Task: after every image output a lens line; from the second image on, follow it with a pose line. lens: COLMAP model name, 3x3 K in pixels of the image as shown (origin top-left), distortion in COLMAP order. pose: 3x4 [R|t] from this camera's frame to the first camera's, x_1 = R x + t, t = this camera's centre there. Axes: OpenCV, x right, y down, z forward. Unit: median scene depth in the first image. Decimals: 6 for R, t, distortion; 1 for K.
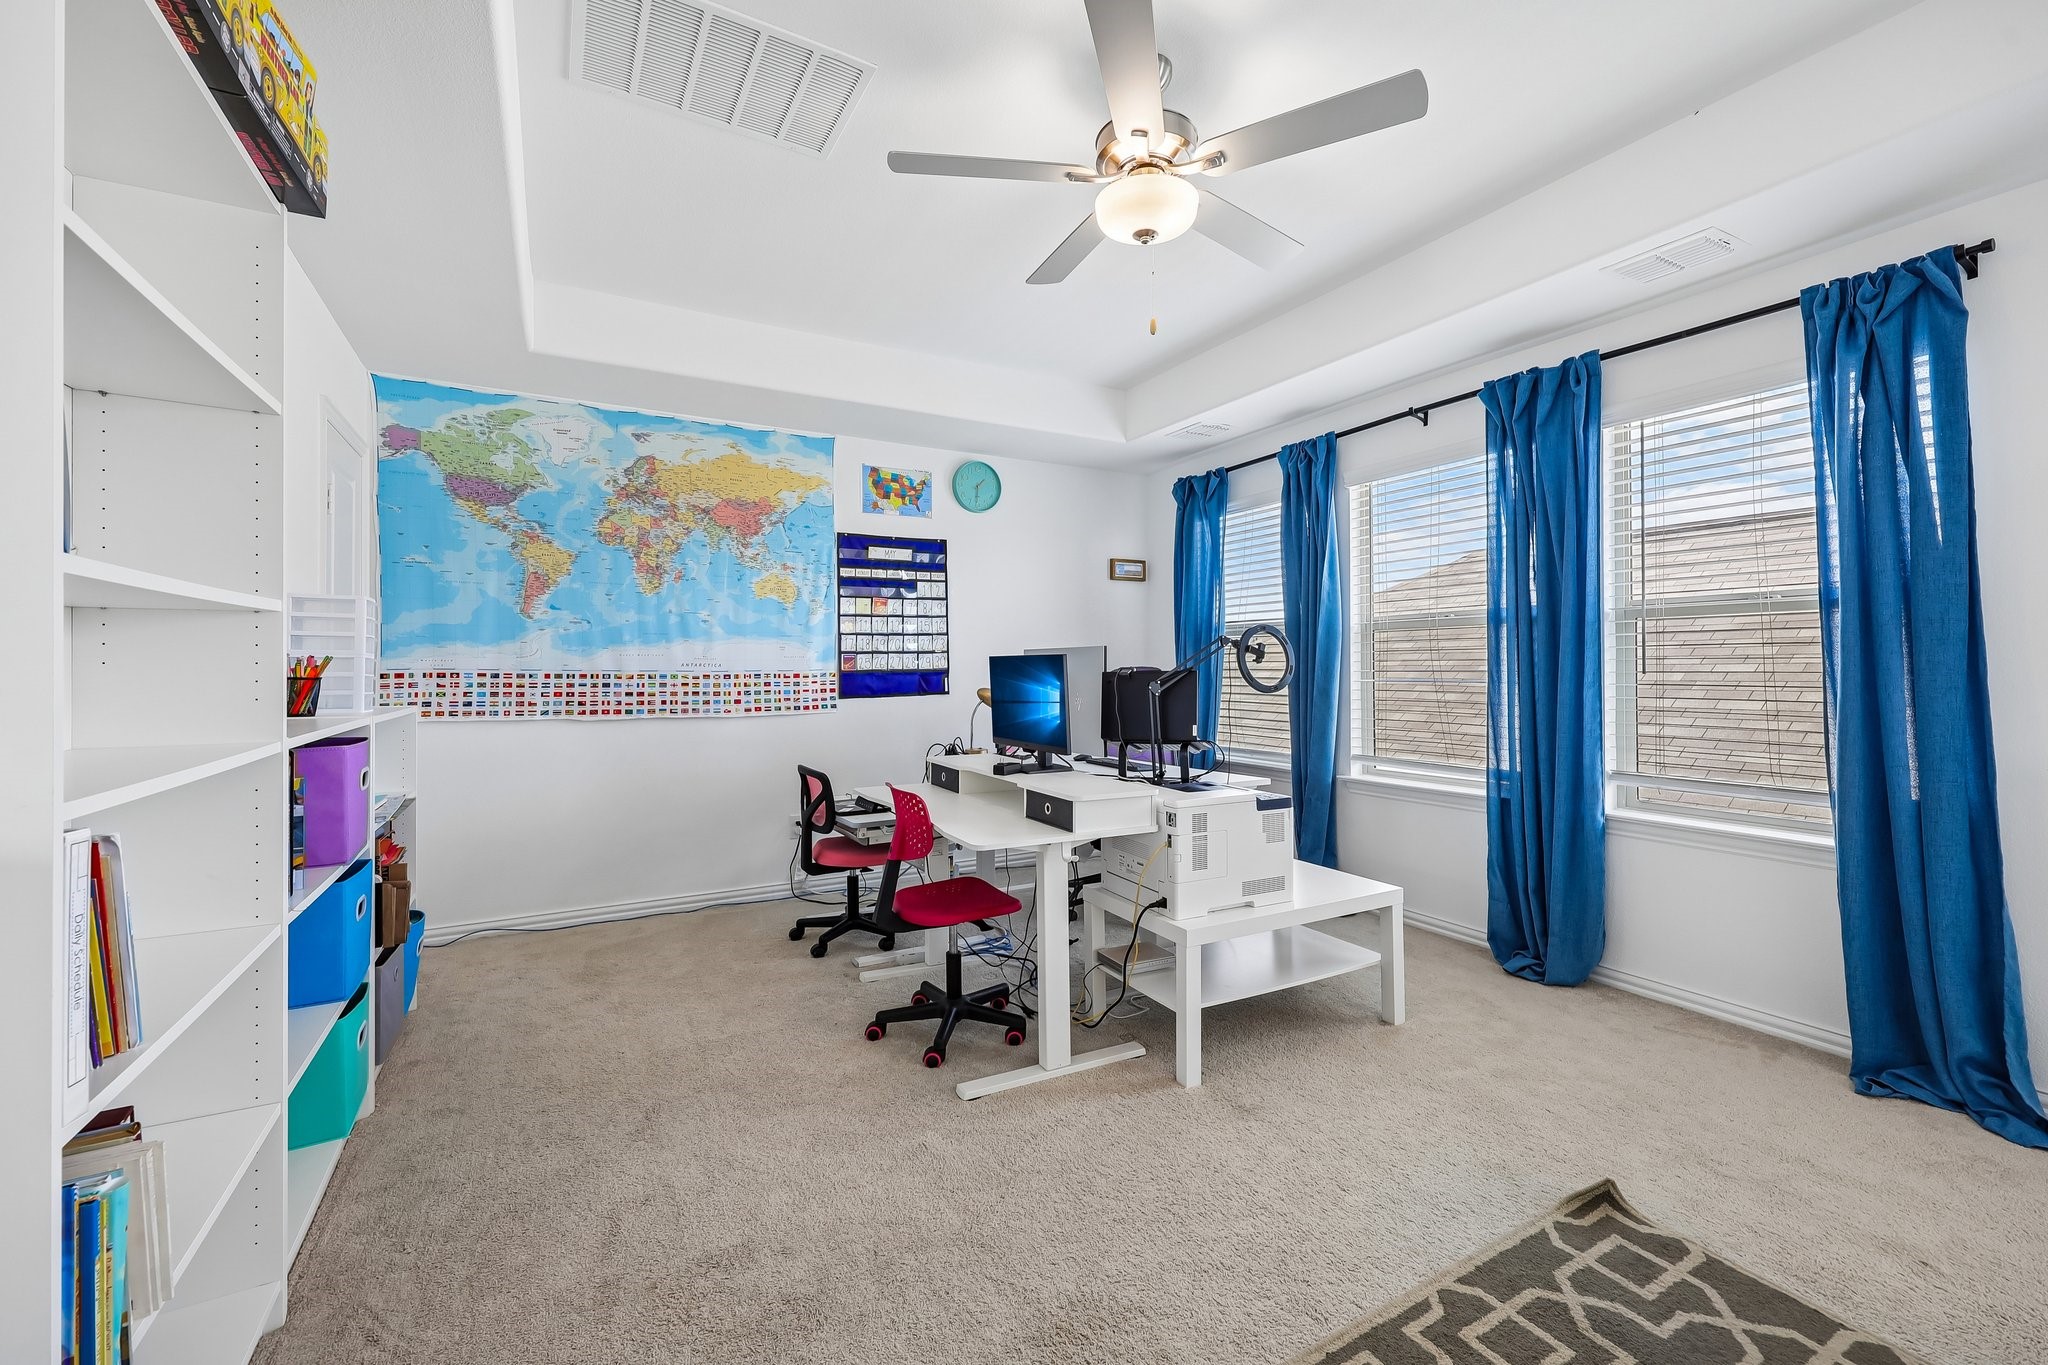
lens RADIAL K [[838.9, 0, 1018.5], [0, 838.9, 668.0], [0, 0, 1]] dist [-0.002486, -0.000254]
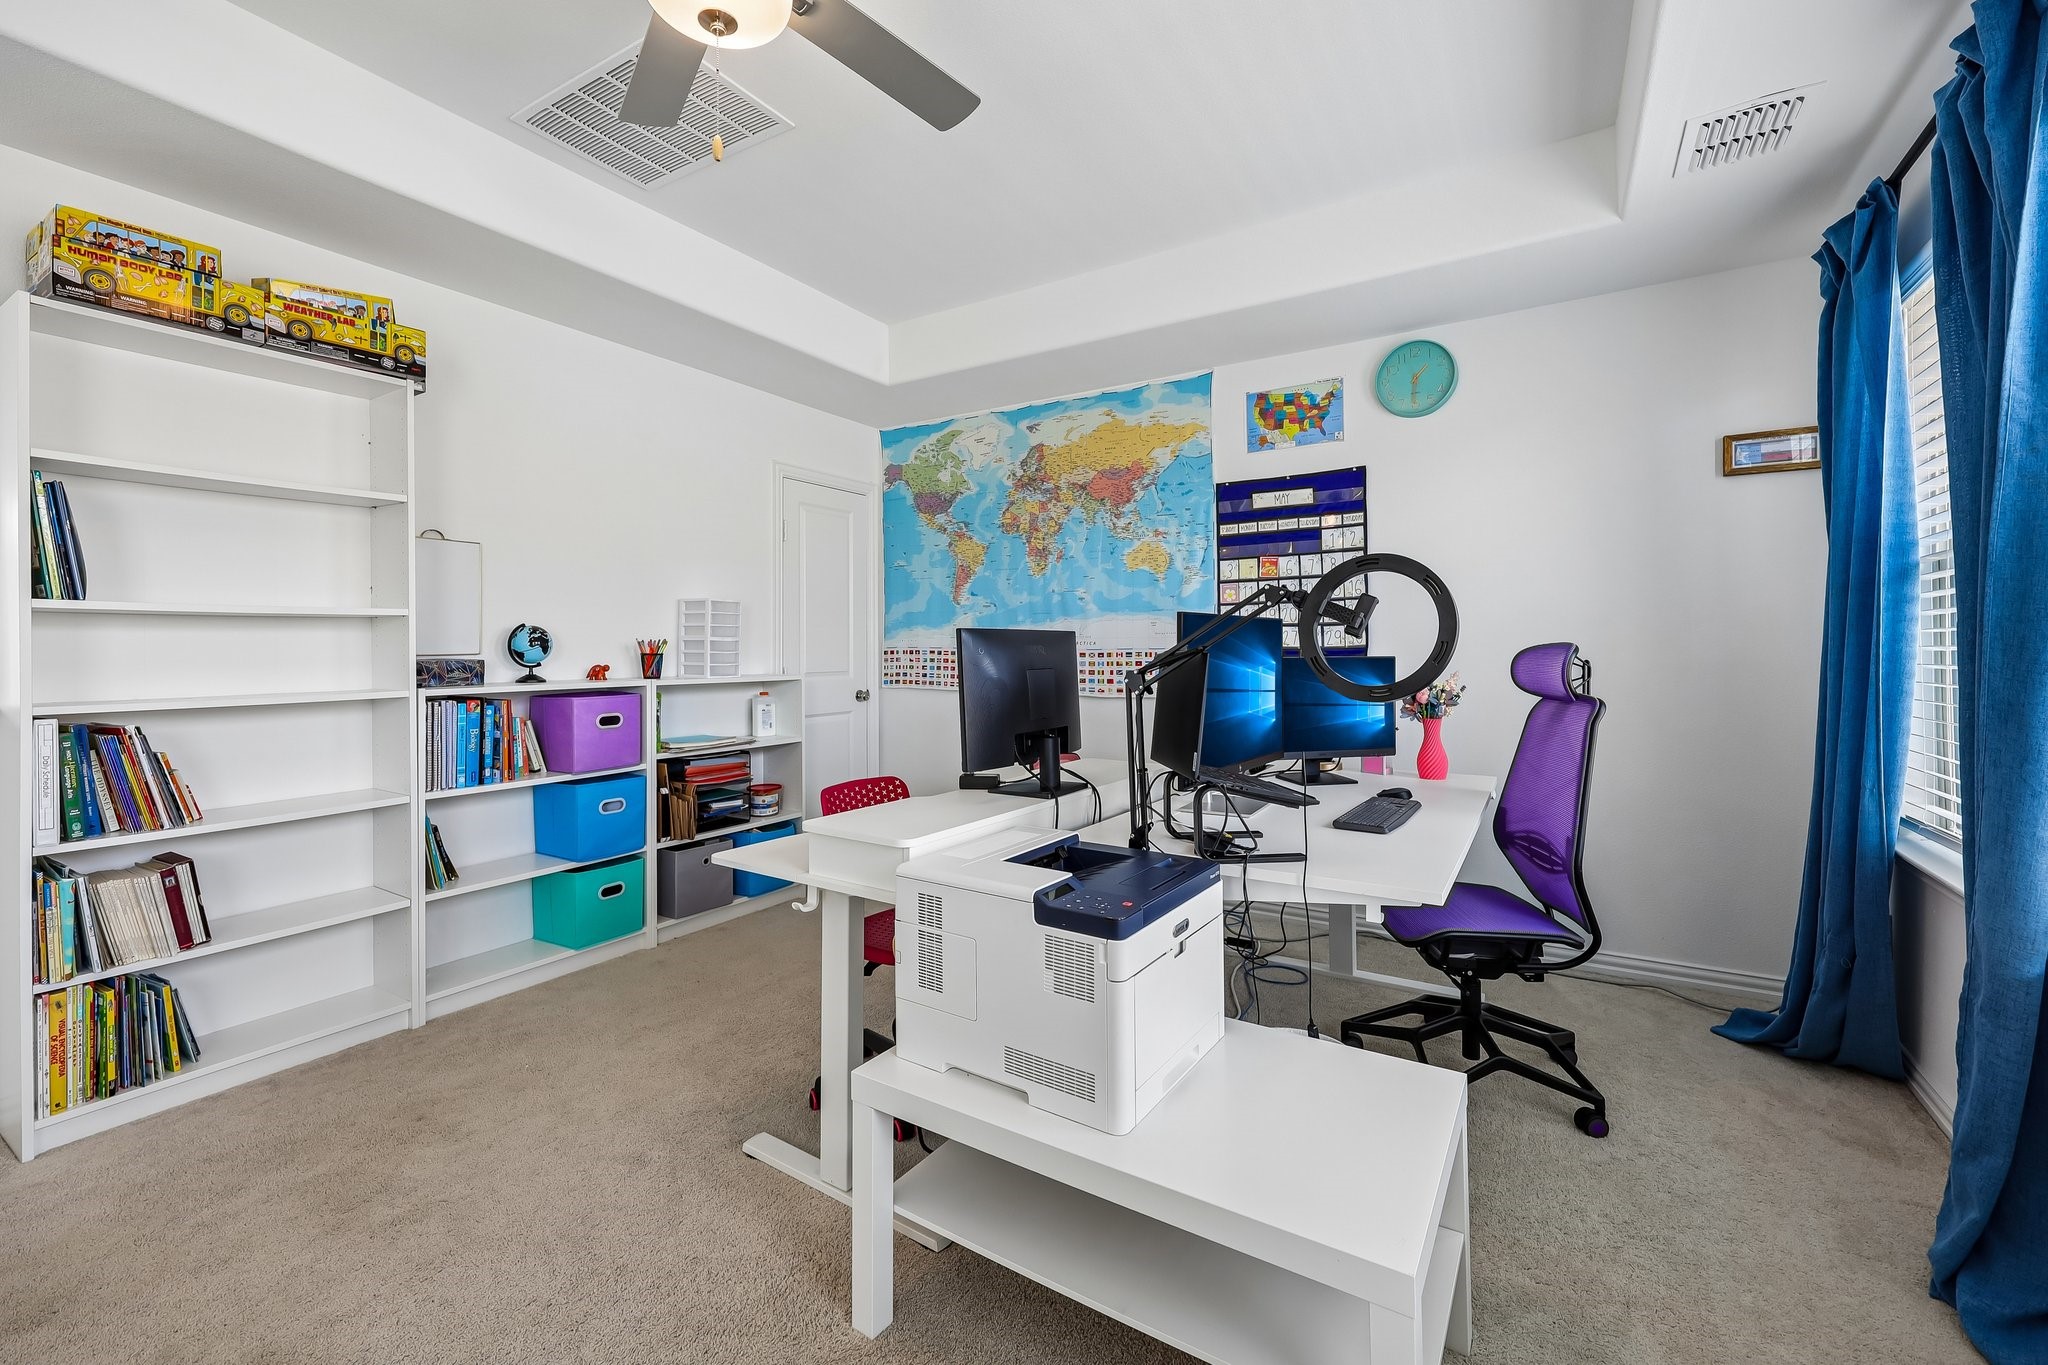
lens RADIAL K [[838.9, 0, 1015.8], [0, 838.9, 647.1], [0, 0, 1]] dist [-0.002486, -0.000254]
pose [[0.486503, 0.000886, -0.873678, 0.452137], [0.004335, 0.999985, 0.003428, -0.002480], [0.873668, -0.005455, 0.486492, 0.451596]]
